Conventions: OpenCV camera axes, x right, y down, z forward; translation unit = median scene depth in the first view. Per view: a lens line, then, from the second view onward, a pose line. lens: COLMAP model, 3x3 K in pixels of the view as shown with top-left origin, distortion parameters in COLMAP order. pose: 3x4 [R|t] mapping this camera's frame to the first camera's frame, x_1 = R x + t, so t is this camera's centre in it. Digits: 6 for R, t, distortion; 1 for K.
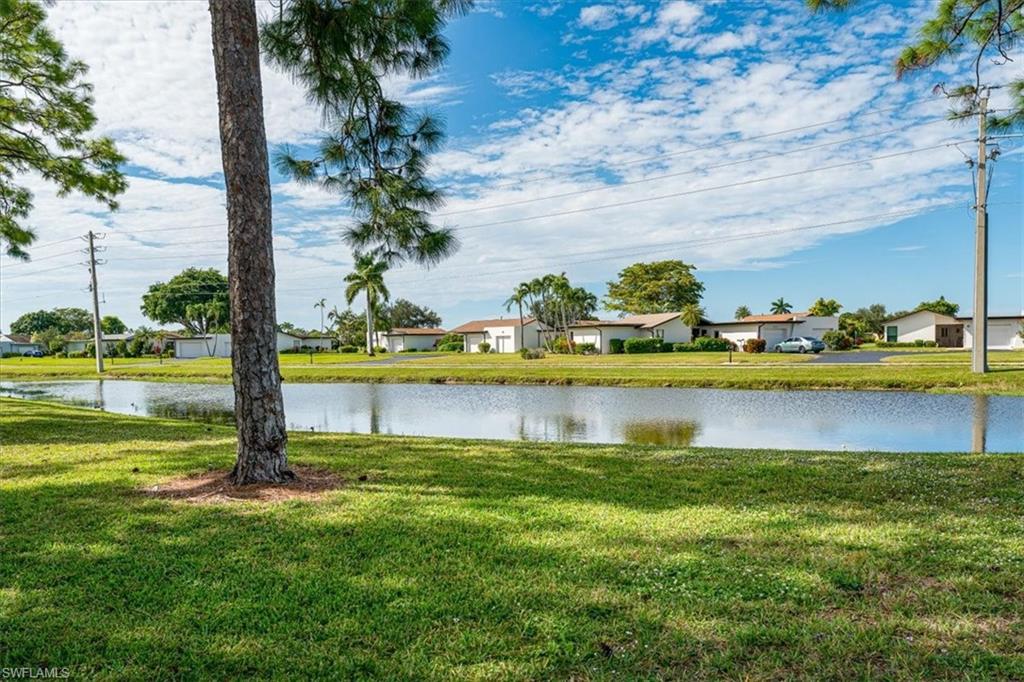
lens RADIAL K [[545.1, 0, 514.0], [0, 545.1, 370.0], [0, 0, 1]] dist [0.000176, -0.000363]
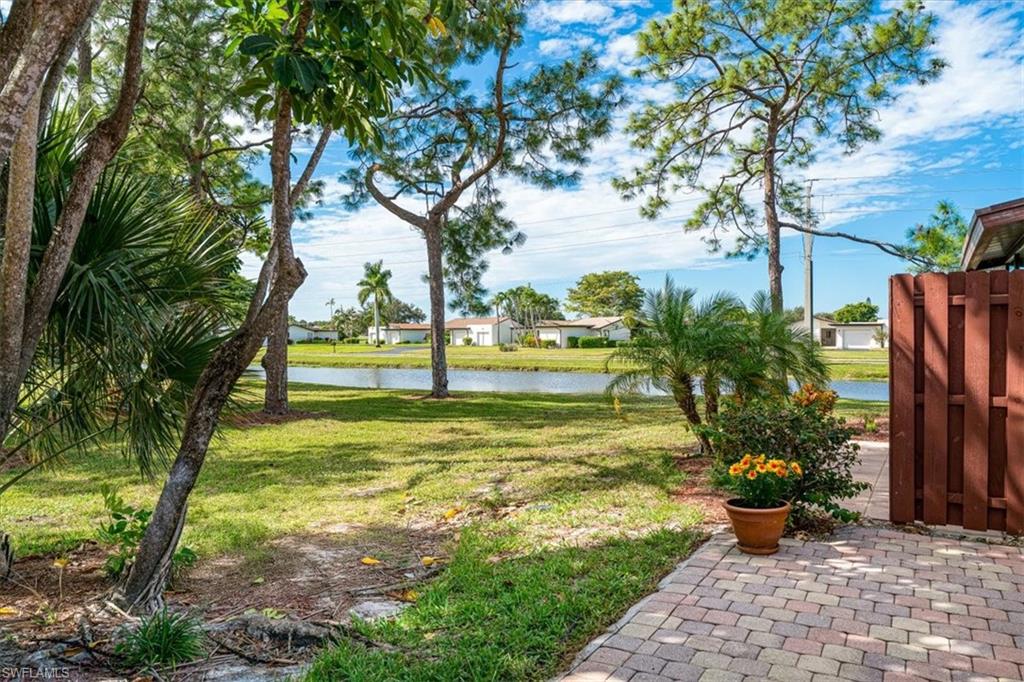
lens RADIAL K [[545.1, 0, 514.0], [0, 545.1, 370.0], [0, 0, 1]] dist [0.000176, -0.000363]
pose [[0.997920, 0.011238, 0.063481, -0.027853], [-0.012546, 0.999717, 0.020230, -0.002245], [-0.063235, -0.020984, 0.997778, -0.248082]]
